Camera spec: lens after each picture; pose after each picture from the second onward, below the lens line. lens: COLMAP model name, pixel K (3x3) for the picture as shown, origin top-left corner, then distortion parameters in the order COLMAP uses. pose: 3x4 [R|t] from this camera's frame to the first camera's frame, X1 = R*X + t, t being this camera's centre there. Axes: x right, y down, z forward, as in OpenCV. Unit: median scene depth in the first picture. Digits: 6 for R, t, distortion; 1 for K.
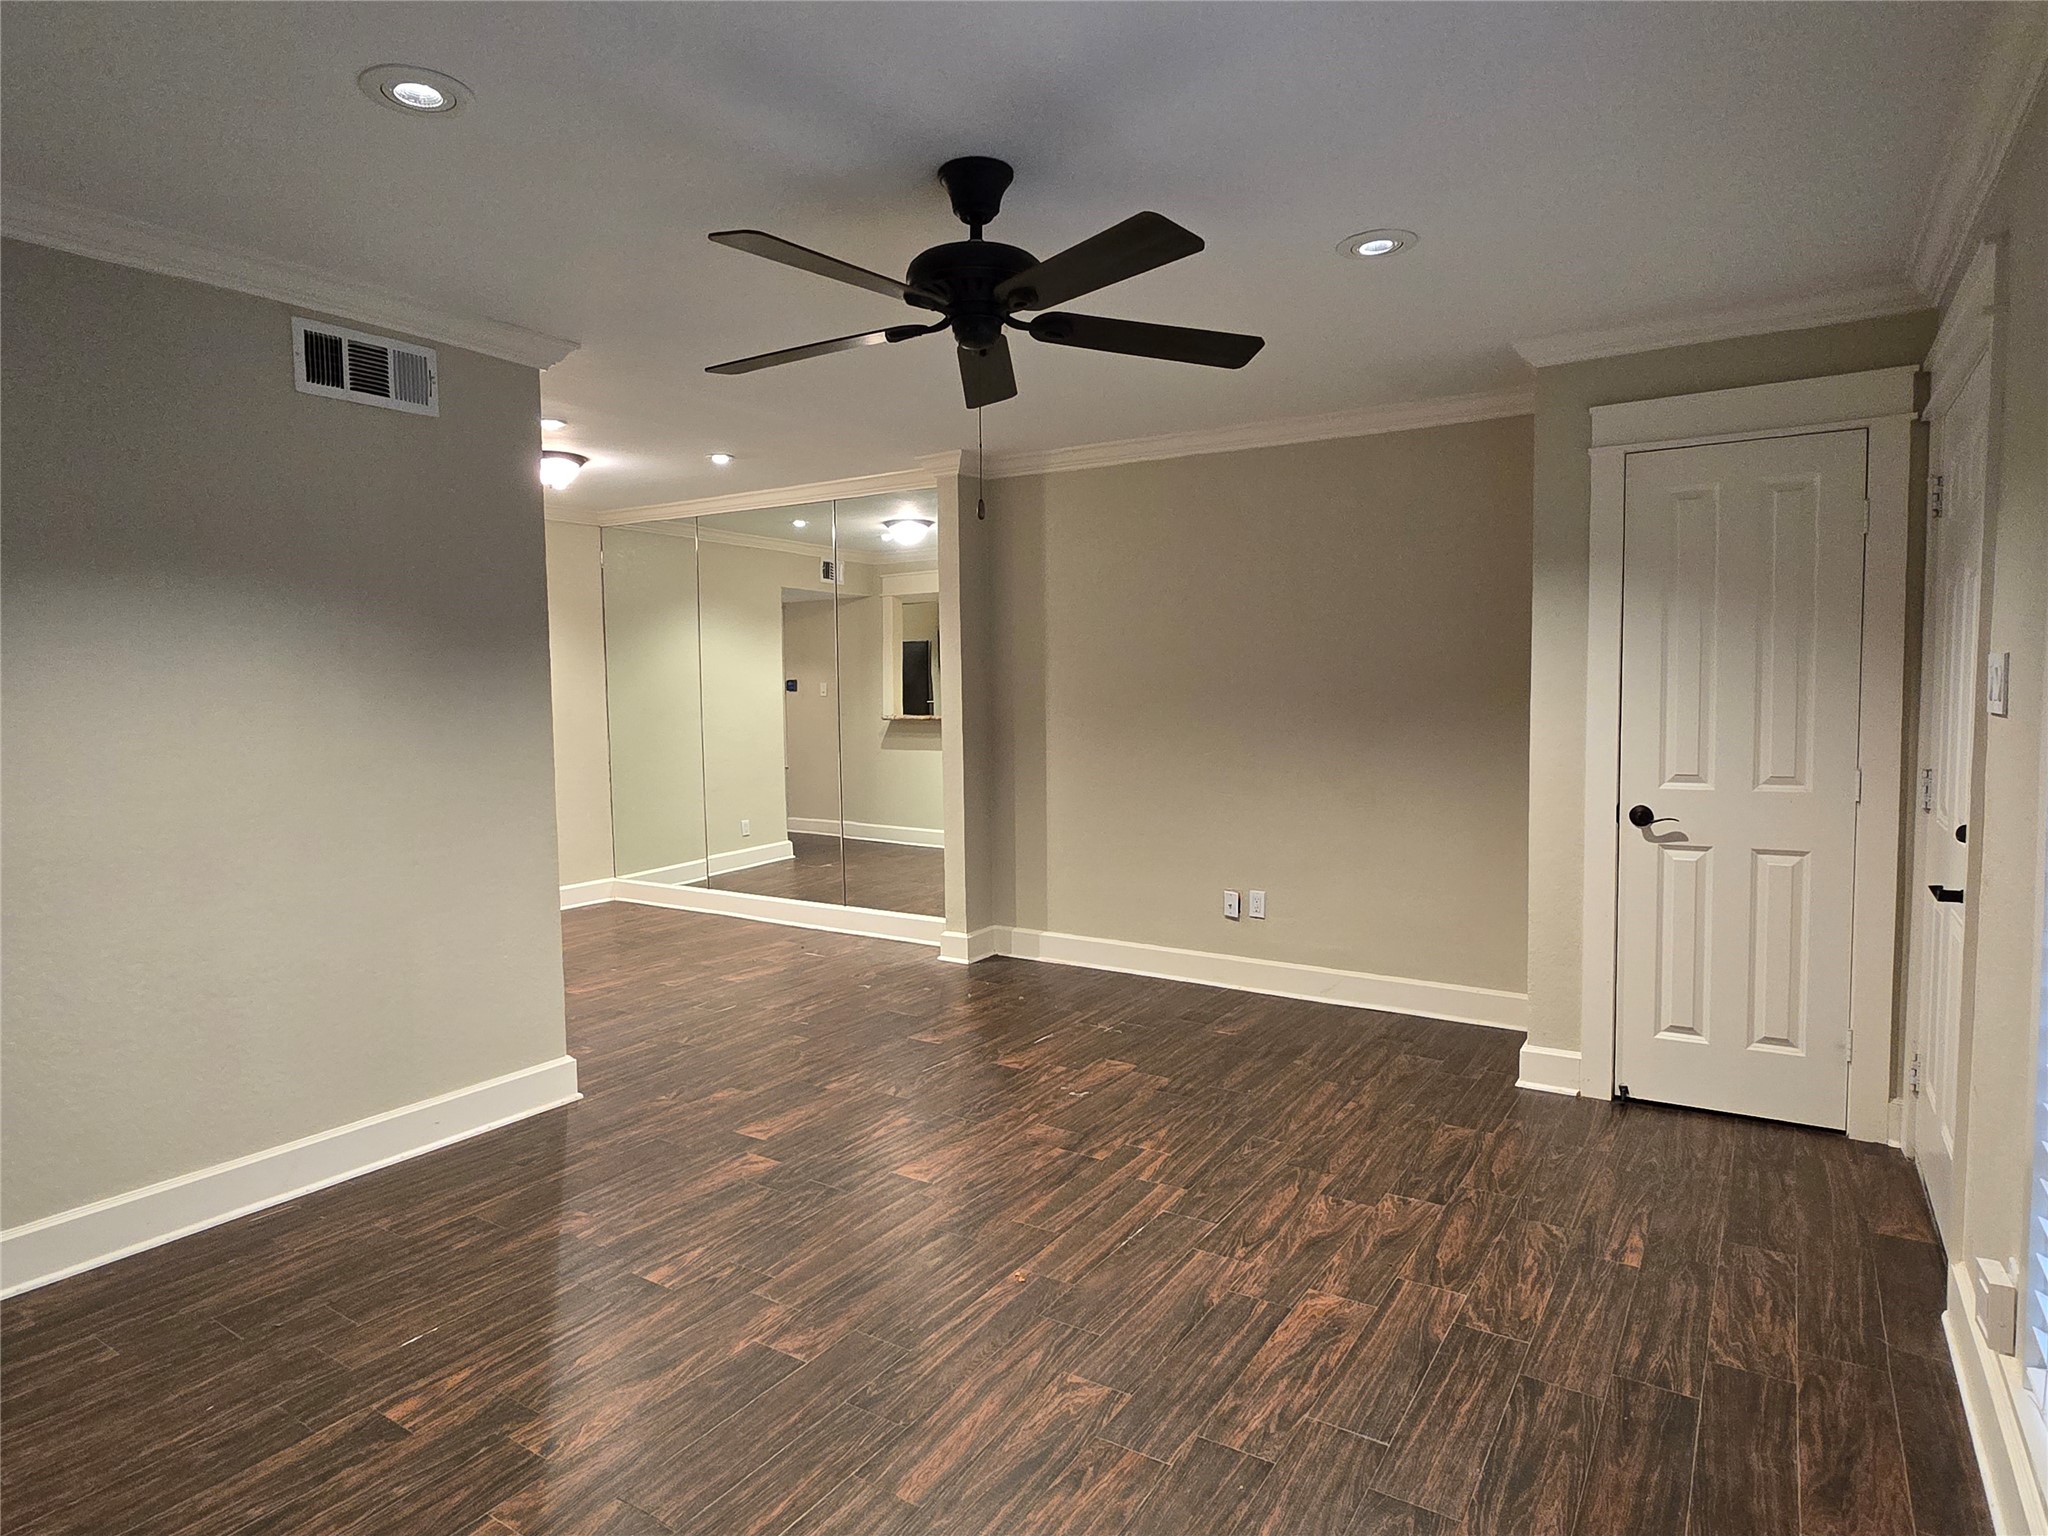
lens RADIAL K [[1179.0, 0, 1011.0], [0, 1179.0, 766.6], [0, 0, 1]] dist [-0.002634, -0.000532]
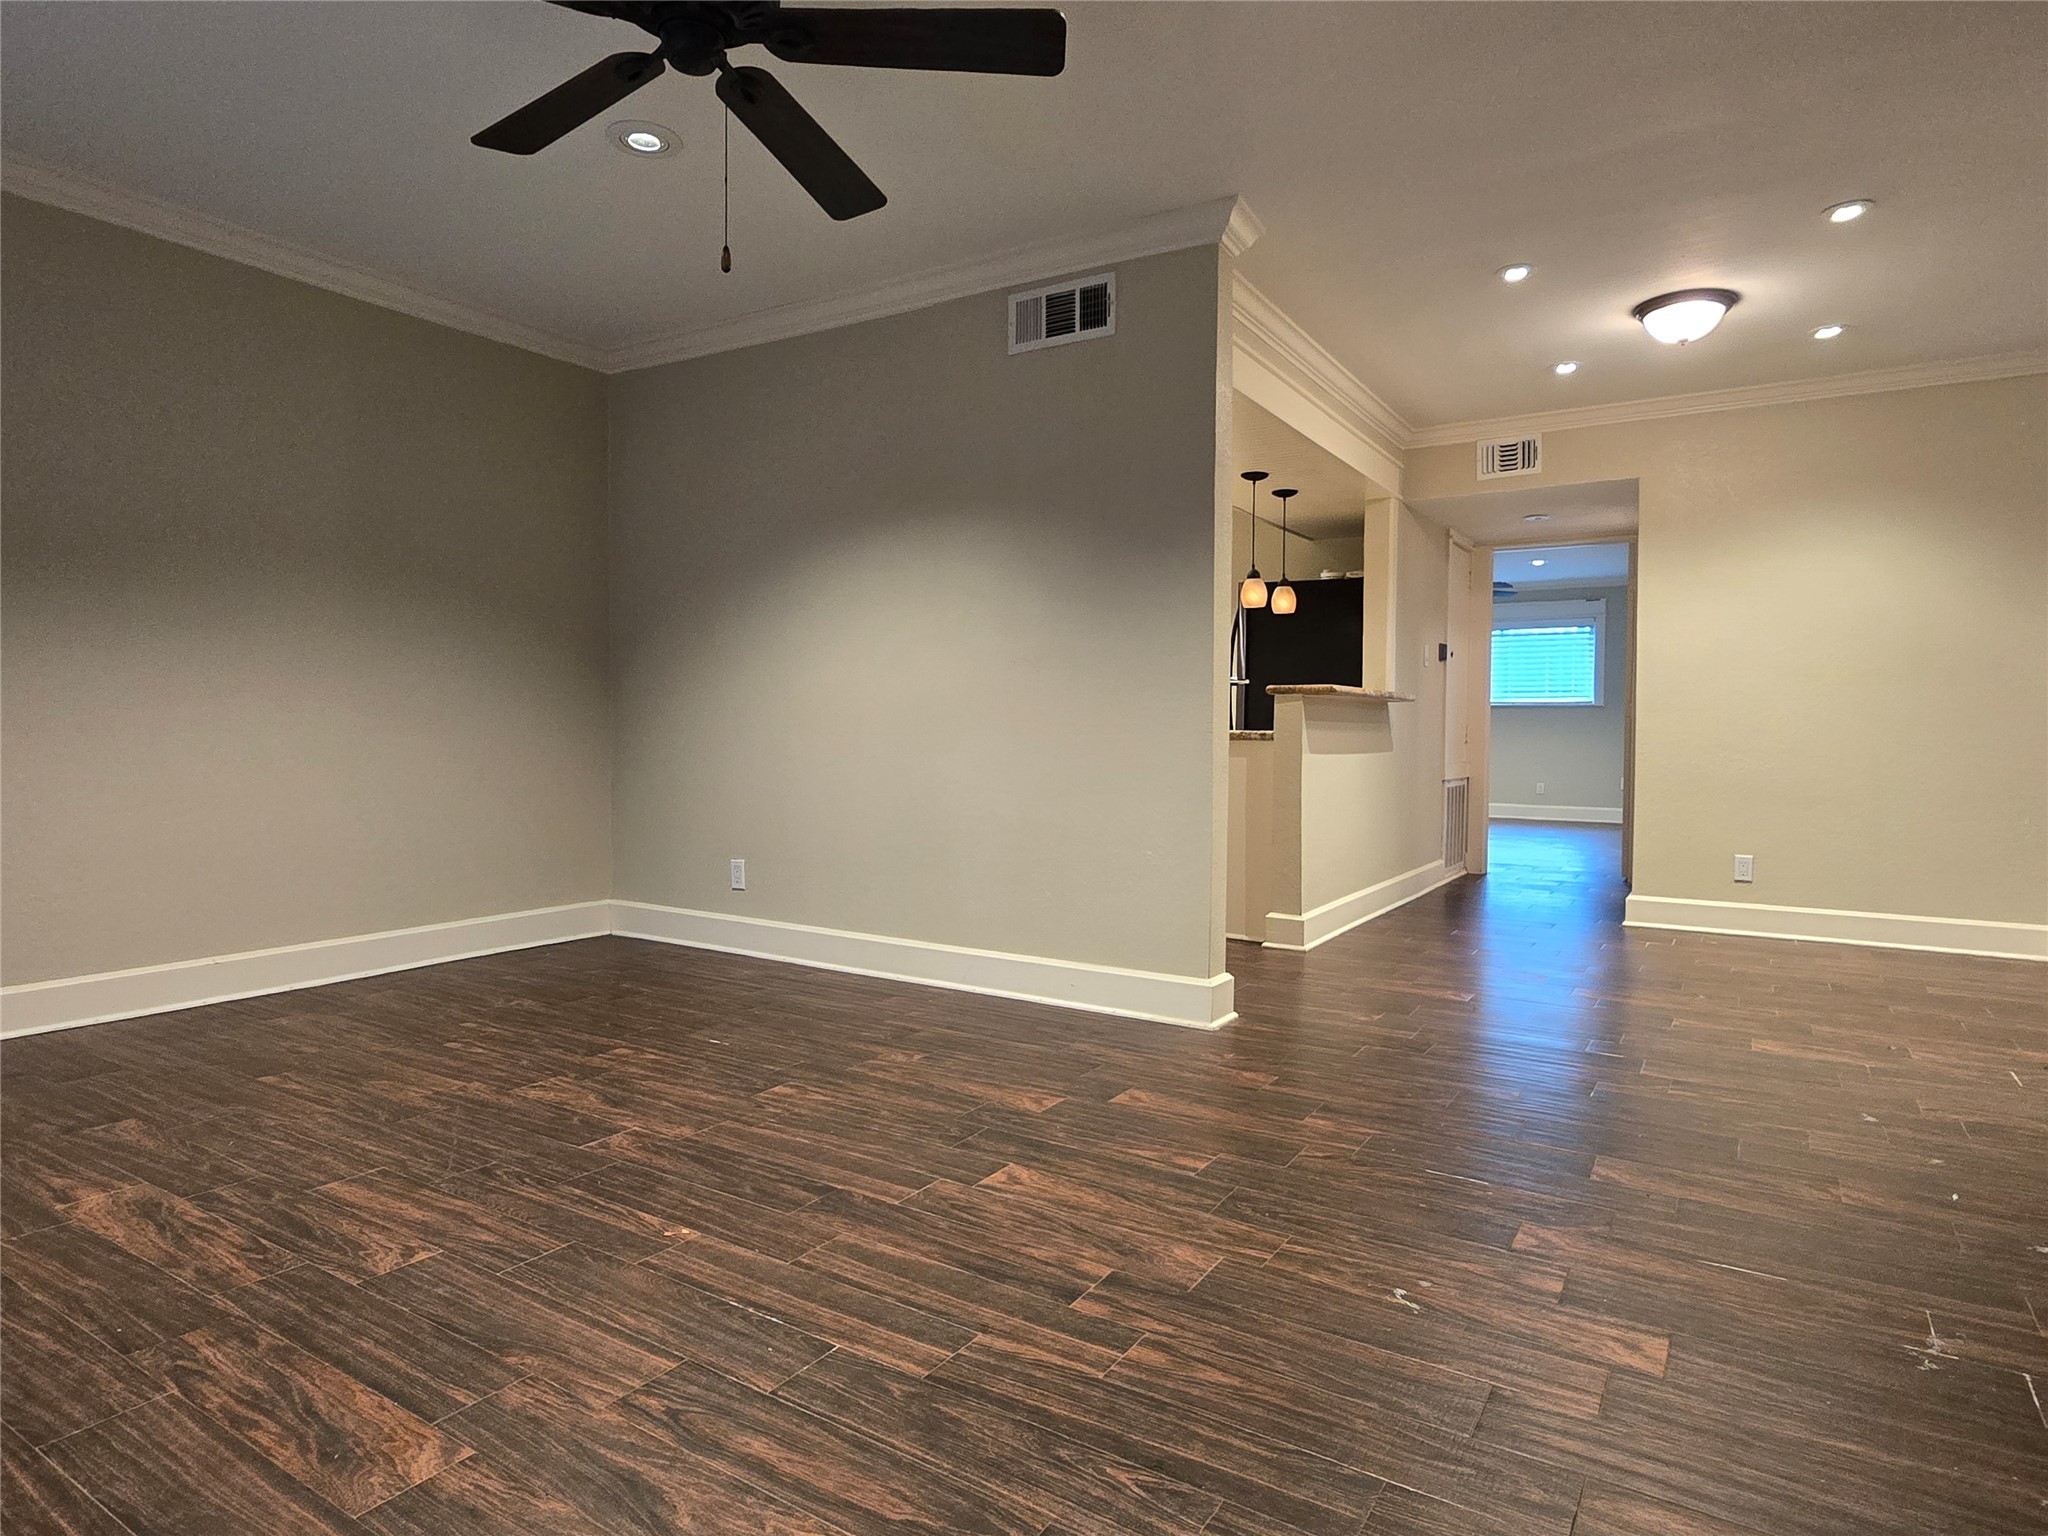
lens RADIAL K [[1179.0, 0, 1011.0], [0, 1179.0, 766.6], [0, 0, 1]] dist [-0.002634, -0.000532]
pose [[0.006639, 0.045757, -0.998931, 0.667982], [-0.077990, 0.995933, 0.045101, 0.061409], [0.996932, 0.077607, 0.010181, 1.021702]]
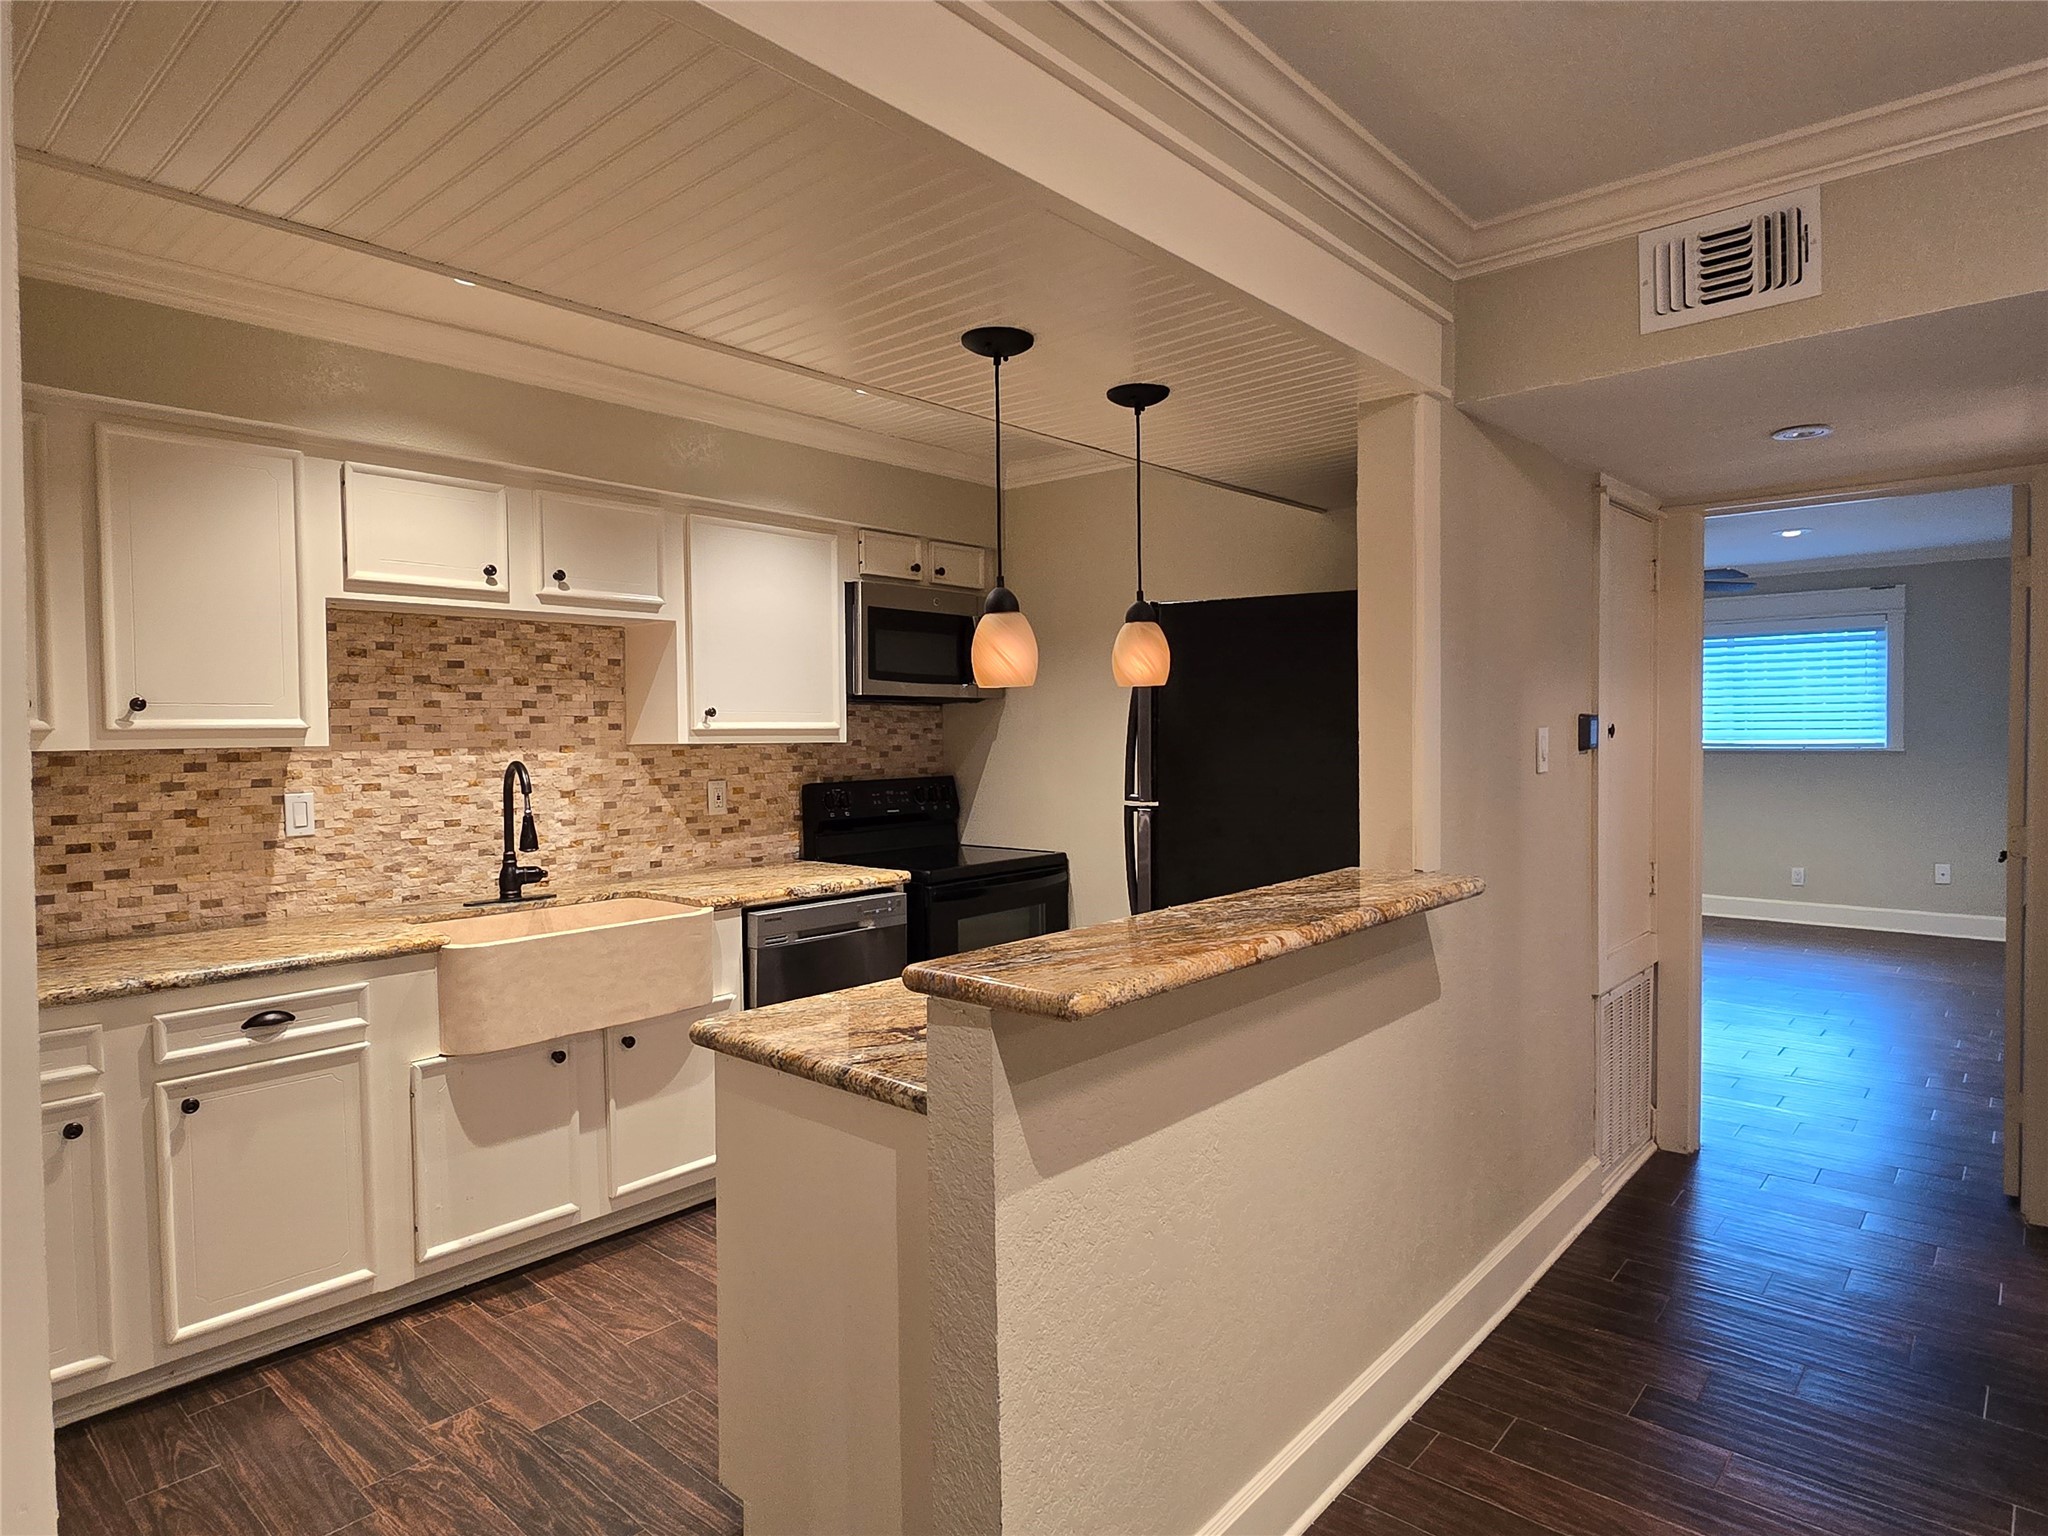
lens RADIAL K [[1183.0, 0, 1010.5], [0, 1183.0, 765.1], [0, 0, 1]] dist [-0.001669, -0.001360]
pose [[-0.145662, 0.048492, -0.988145, -0.418340], [-0.053852, 0.996929, 0.056862, -0.117034], [0.987868, 0.061496, -0.142604, 1.476830]]
